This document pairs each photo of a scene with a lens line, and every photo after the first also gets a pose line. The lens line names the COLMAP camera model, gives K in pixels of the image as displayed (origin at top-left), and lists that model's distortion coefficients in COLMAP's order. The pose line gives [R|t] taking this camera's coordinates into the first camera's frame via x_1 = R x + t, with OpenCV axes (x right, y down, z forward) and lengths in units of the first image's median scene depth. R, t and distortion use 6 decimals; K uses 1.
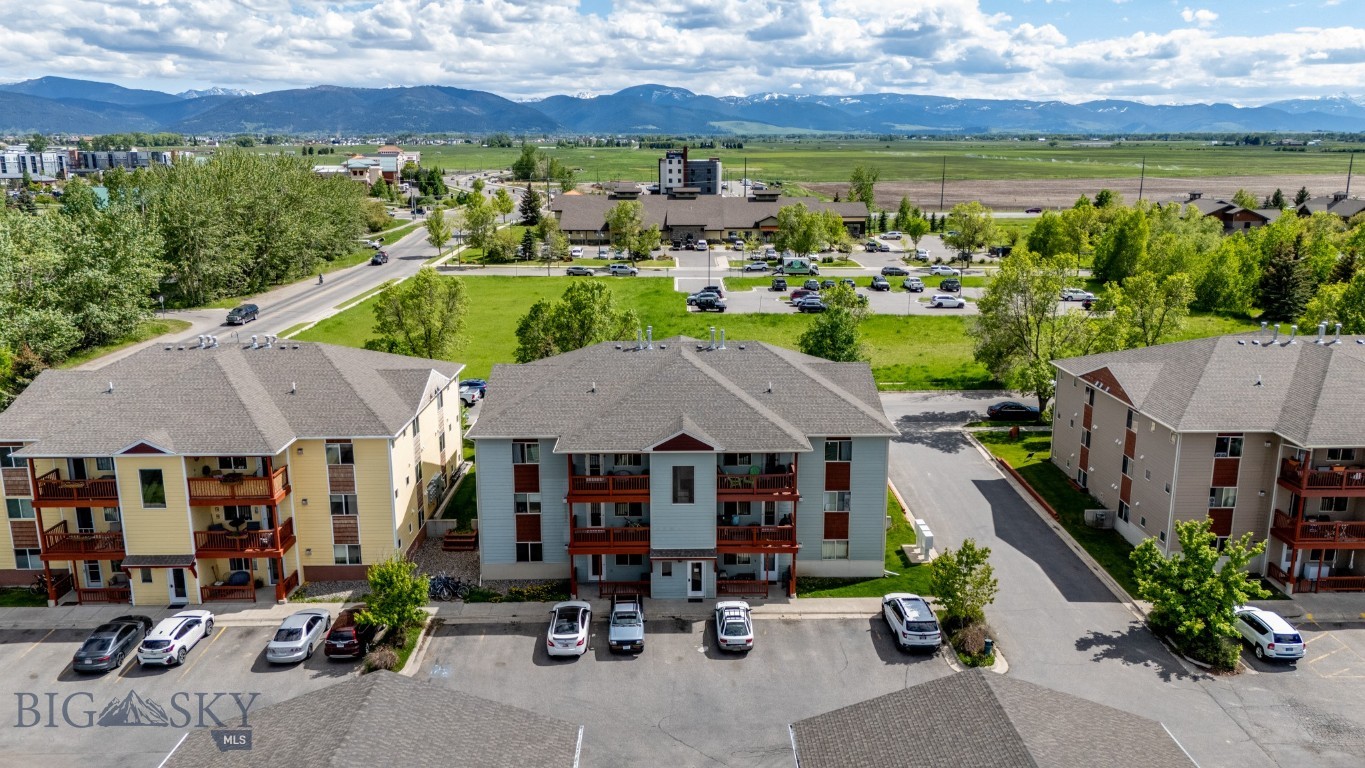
lens RADIAL K [[1008.8, 0, 686.8], [0, 1008.8, 382.9], [0, 0, 1]] dist [0.072891, -0.071141]
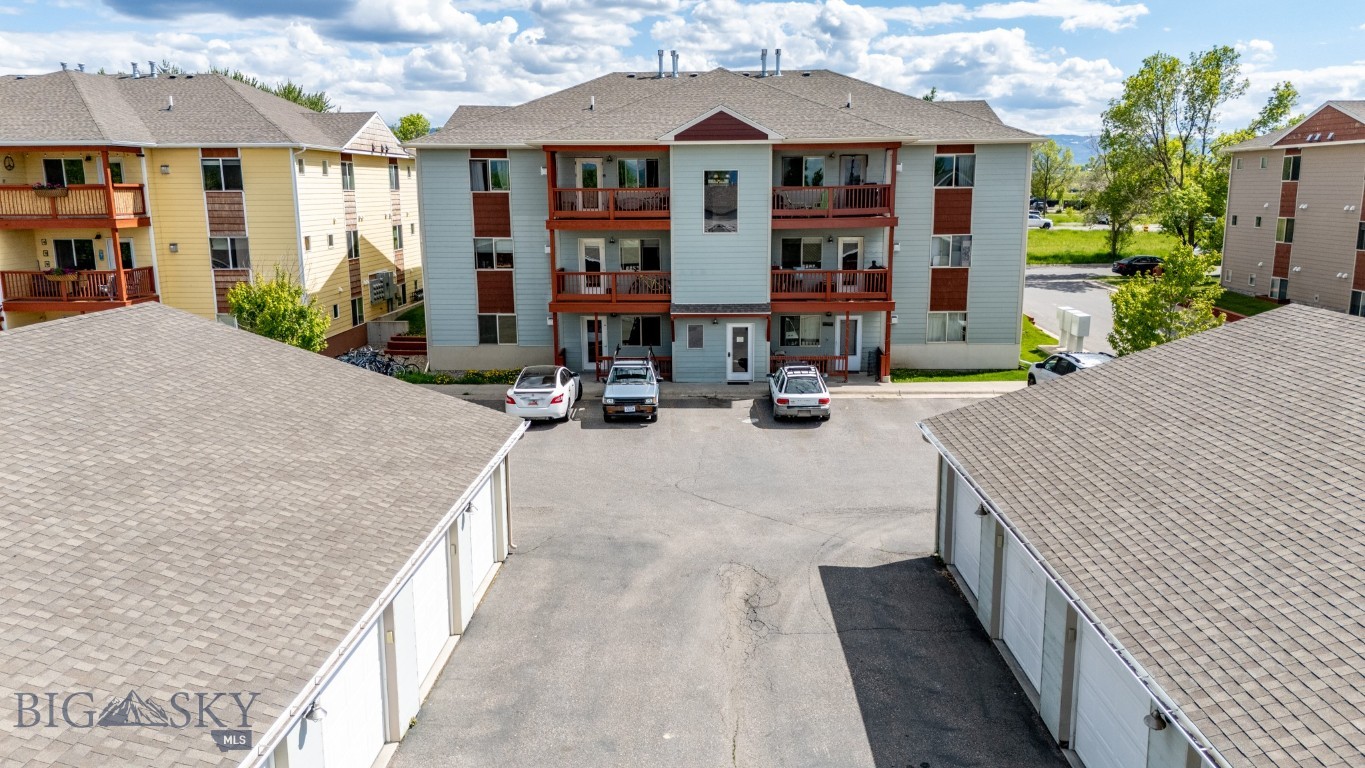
lens RADIAL K [[1008.8, 0, 685.8], [0, 1008.8, 382.1], [0, 0, 1]] dist [0.072891, -0.071141]
pose [[0.999116, 0.004369, -0.041812, 0.001528], [-0.005892, 0.999321, -0.036368, 0.229103], [0.041625, 0.036582, 0.998463, 0.321658]]
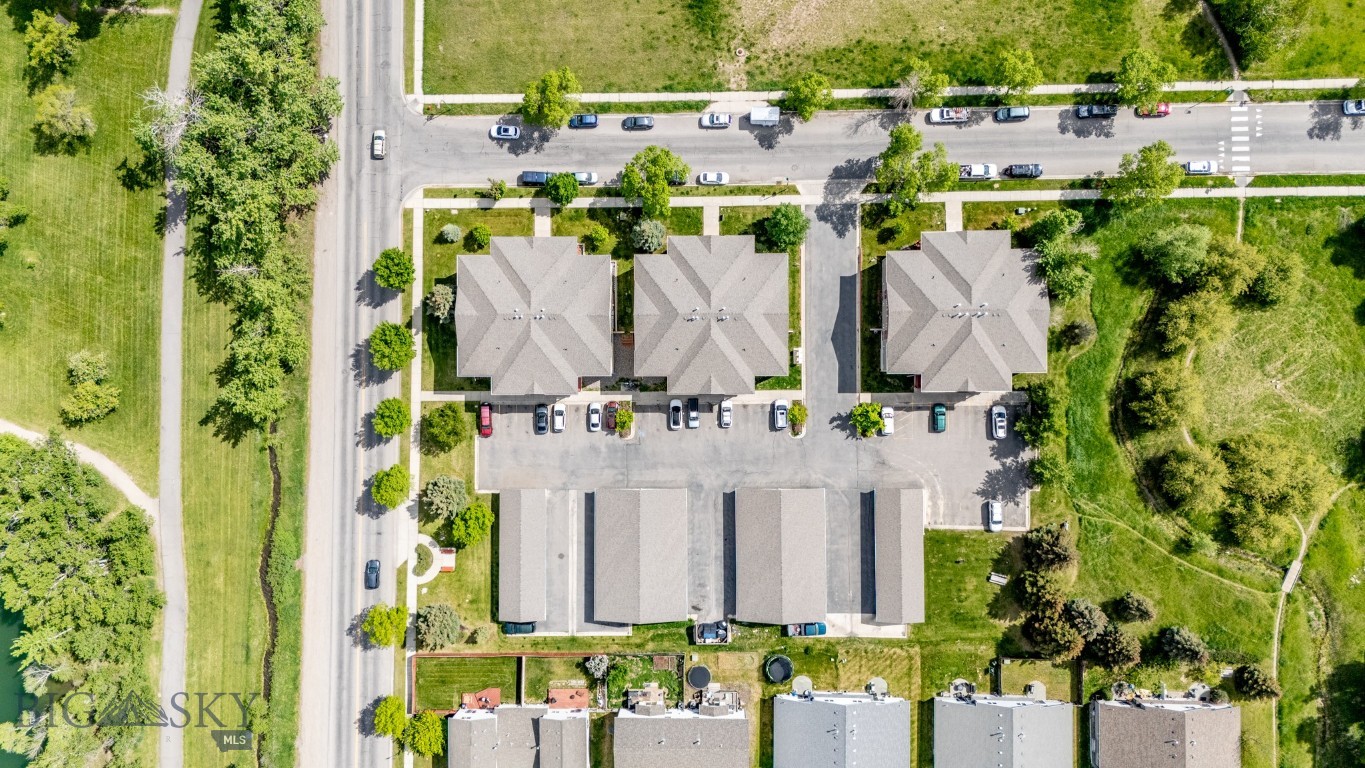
lens RADIAL K [[1008.8, 0, 678.3], [0, 1008.8, 387.1], [0, 0, 1]] dist [0.072891, -0.071141]
pose [[0.998399, 0.009486, -0.055764, 0.063949], [0.052233, 0.223751, 0.973246, -2.618983], [0.021710, -0.974600, 0.222897, 0.325524]]
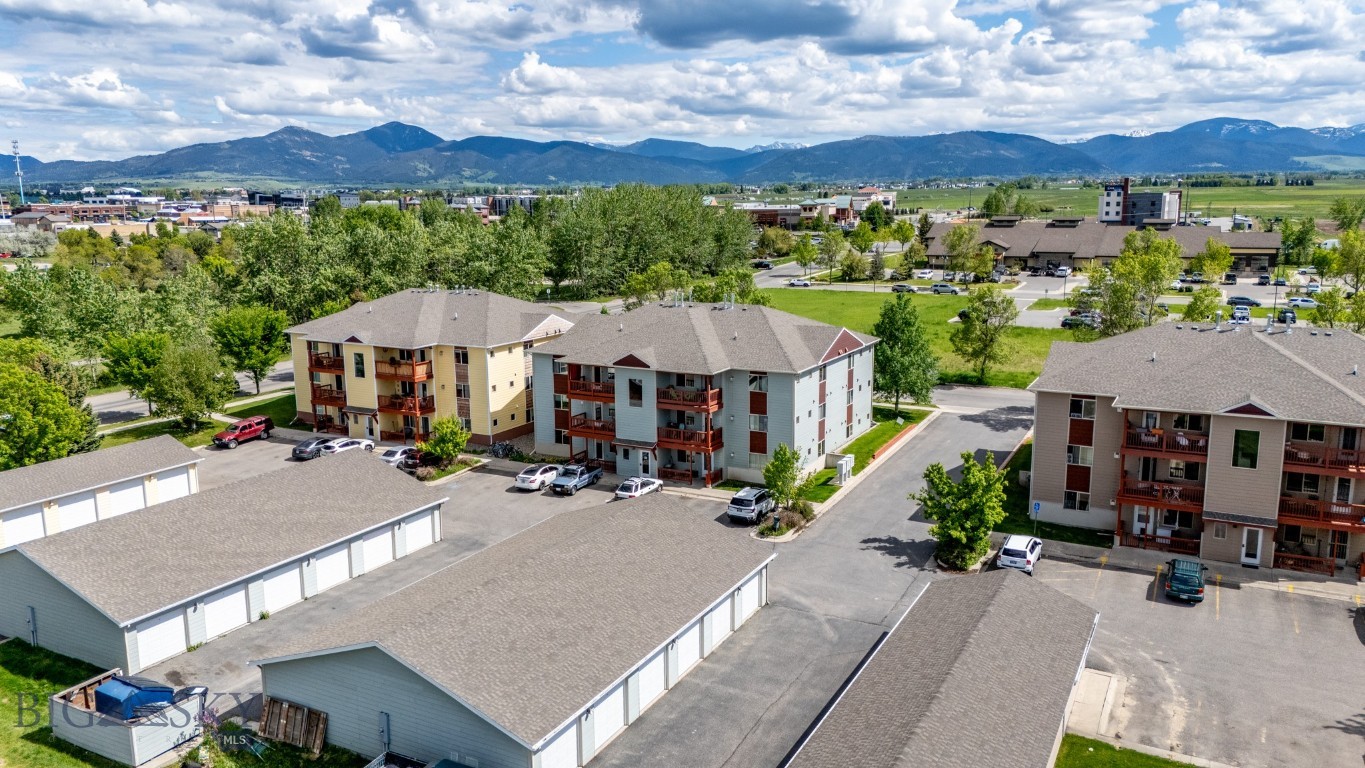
lens RADIAL K [[1008.8, 0, 679.0], [0, 1008.8, 383.2], [0, 0, 1]] dist [0.072891, -0.071141]
pose [[0.871803, 0.083289, -0.482724, 0.673769], [-0.103469, 0.994515, -0.015273, 0.096718], [0.478805, 0.063262, 0.875639, -0.174942]]
